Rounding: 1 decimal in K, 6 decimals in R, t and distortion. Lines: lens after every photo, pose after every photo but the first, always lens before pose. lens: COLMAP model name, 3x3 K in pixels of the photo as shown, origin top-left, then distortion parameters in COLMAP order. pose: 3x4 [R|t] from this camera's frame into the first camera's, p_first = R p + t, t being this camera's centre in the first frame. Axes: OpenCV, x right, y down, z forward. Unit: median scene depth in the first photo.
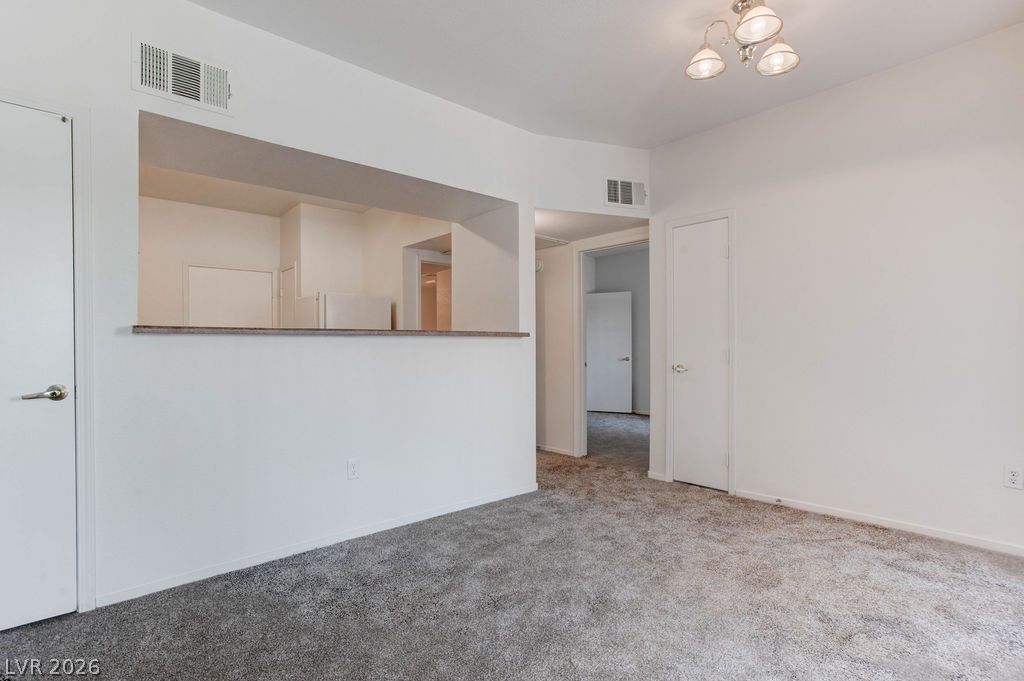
lens RADIAL K [[495.7, 0, 513.0], [0, 495.7, 351.6], [0, 0, 1]] dist [-0.044509, 0.027653]
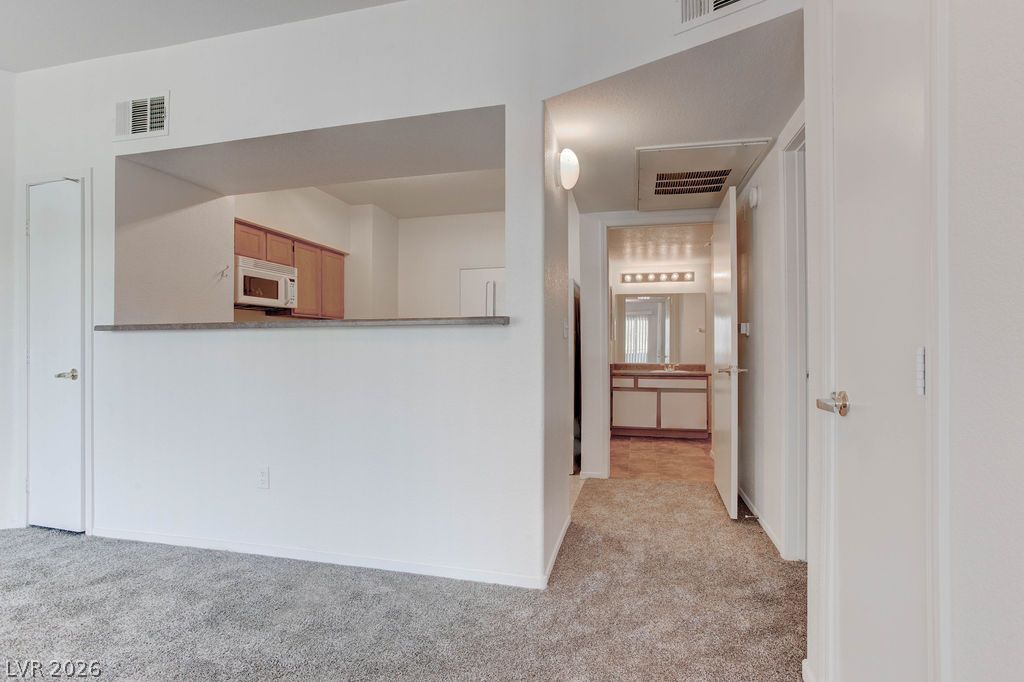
lens RADIAL K [[513.8, 0, 510.9], [0, 513.8, 338.4], [0, 0, 1]] dist [-0.017276, -0.000127]
pose [[0.560536, 0.002477, -0.828126, 0.535190], [-0.000525, 0.999996, 0.002635, -0.013424], [0.828130, -0.001043, 0.560535, 0.653106]]
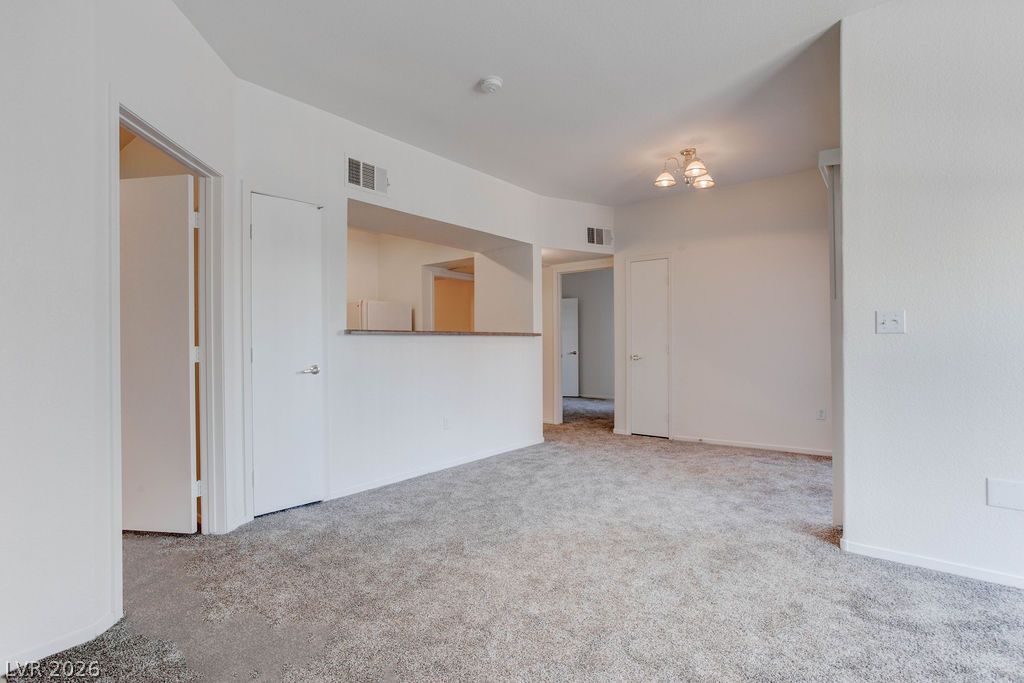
lens RADIAL K [[491.5, 0, 514.0], [0, 491.5, 343.7], [0, 0, 1]] dist [-0.044861, 0.030170]
pose [[0.985521, -0.000208, 0.169554, -0.289881], [0.001690, 0.999962, -0.008596, 0.005274], [-0.169546, 0.008758, 0.985483, -0.414740]]
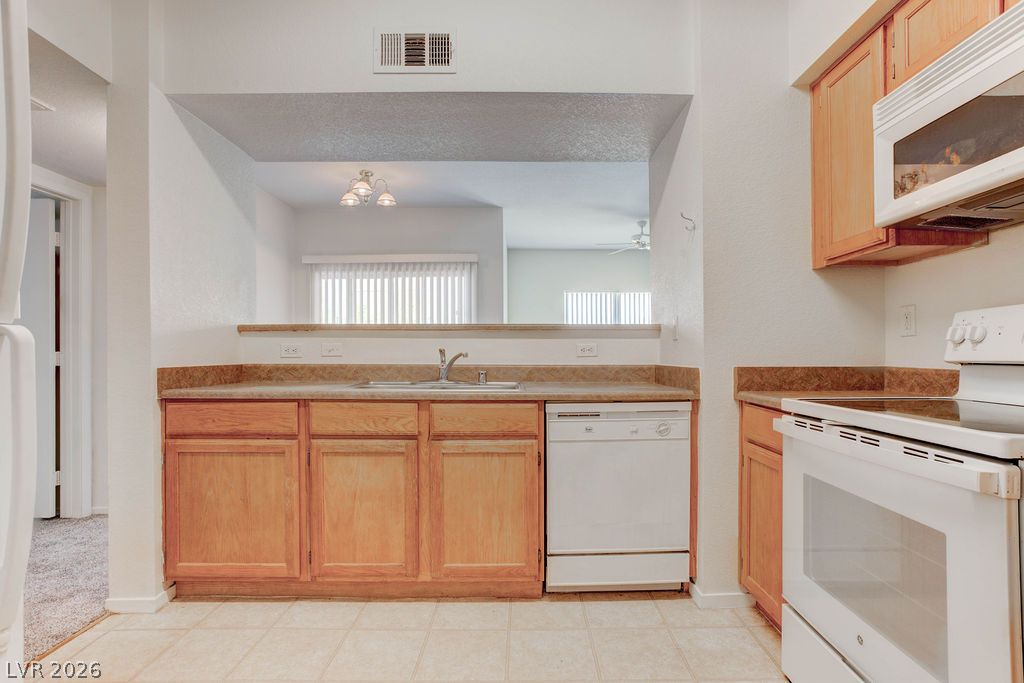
lens RADIAL K [[498.9, 0, 532.1], [0, 498.9, 352.0], [0, 0, 1]] dist [-0.056897, 0.038515]
pose [[-0.758046, 0.010296, 0.652120, -0.827697], [0.010909, 0.999936, -0.003105, 0.016702], [-0.652110, 0.004760, -0.758110, 1.313893]]
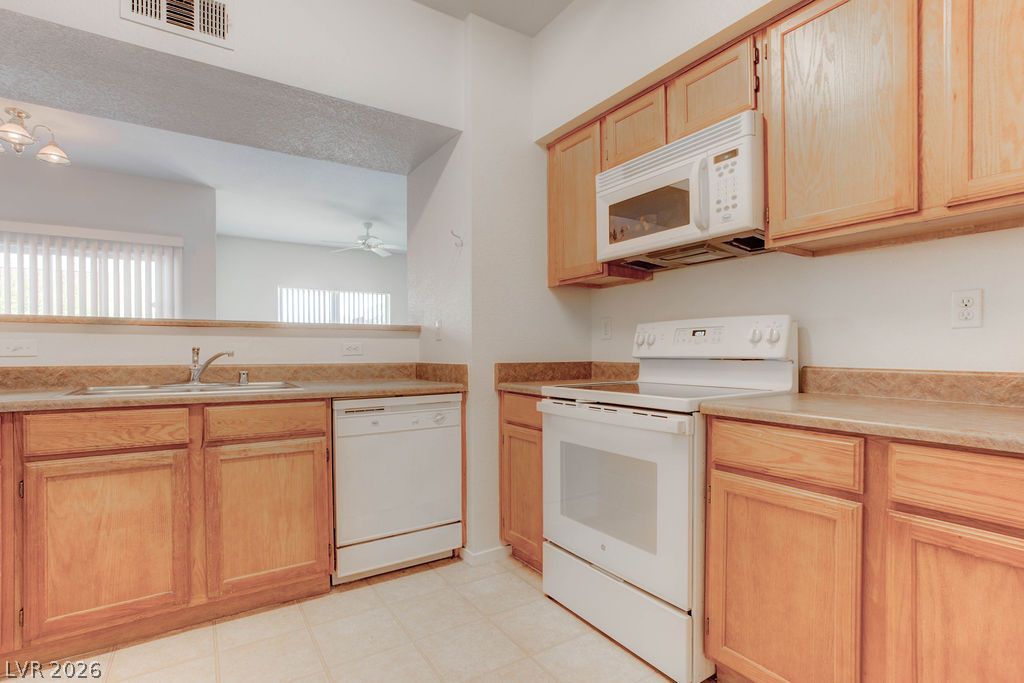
lens RADIAL K [[495.7, 0, 513.0], [0, 495.7, 352.6], [0, 0, 1]] dist [-0.044509, 0.027653]
pose [[-0.988288, 0.010869, 0.152212, -0.766285], [0.011864, 0.999914, 0.005630, 0.016353], [-0.152138, 0.007370, -0.988332, 1.411329]]
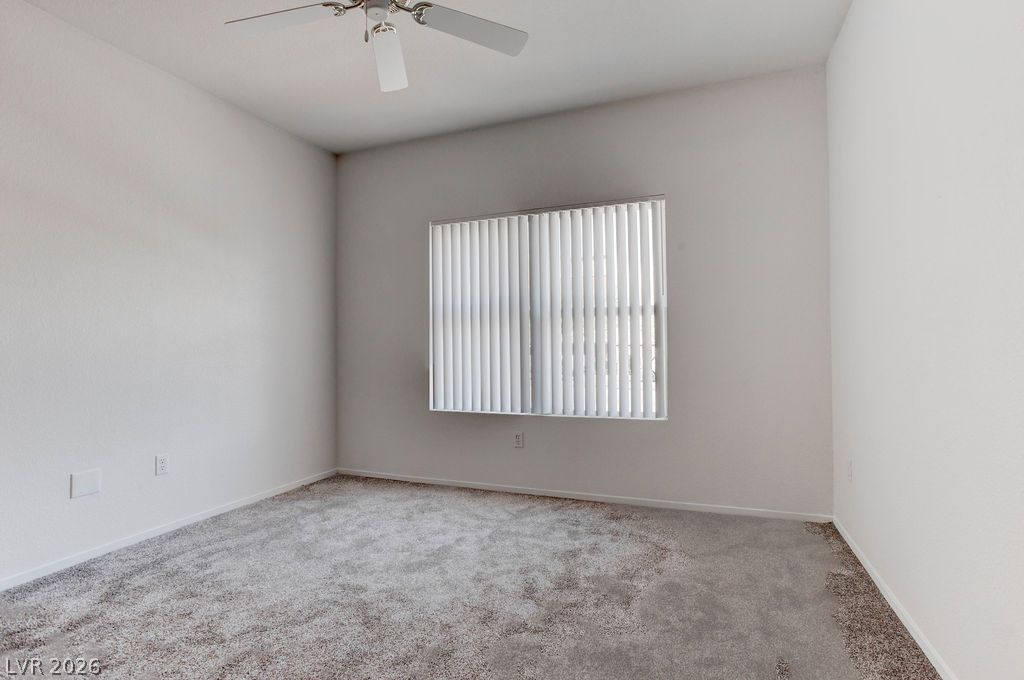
lens RADIAL K [[505.3, 0, 512.0], [0, 505.3, 340.0], [0, 0, 1]] dist [-0.049502, 0.046504]
pose [[-0.433123, 0.024699, 0.900996, -0.504649], [0.018409, 0.999658, -0.018555, 0.003948], [-0.901147, 0.008550, -0.433430, -0.184157]]
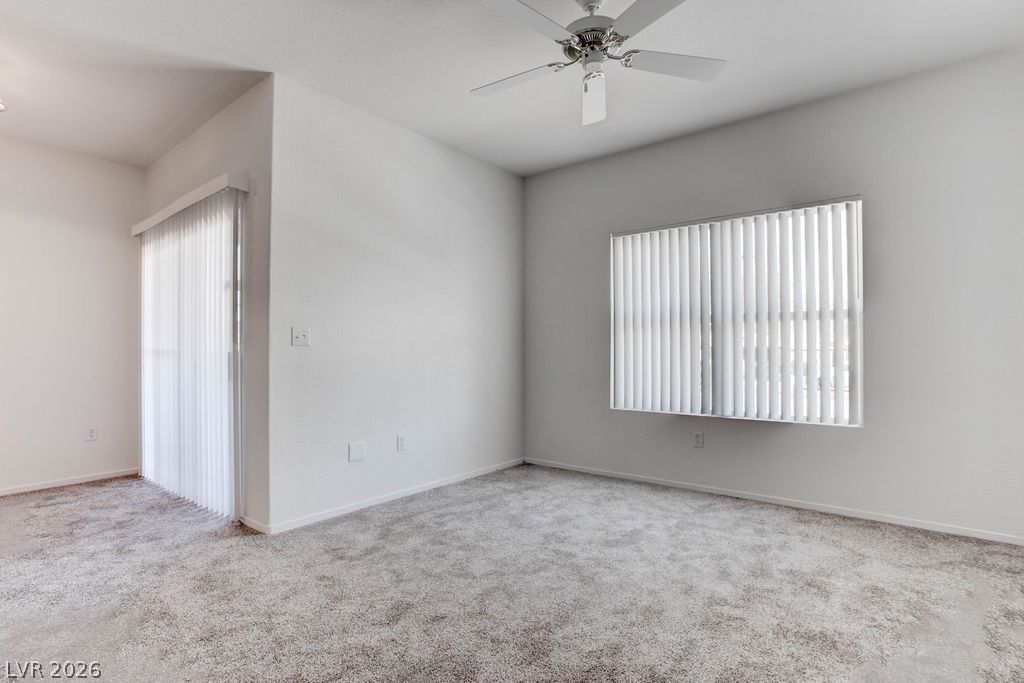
lens RADIAL K [[504.4, 0, 515.1], [0, 504.4, 346.5], [0, 0, 1]] dist [-0.048849, 0.033501]
pose [[-0.161477, 0.017652, 0.986719, -0.567147], [0.008167, 0.999830, -0.016550, 0.004999], [-0.986843, 0.005386, -0.161593, -0.088665]]
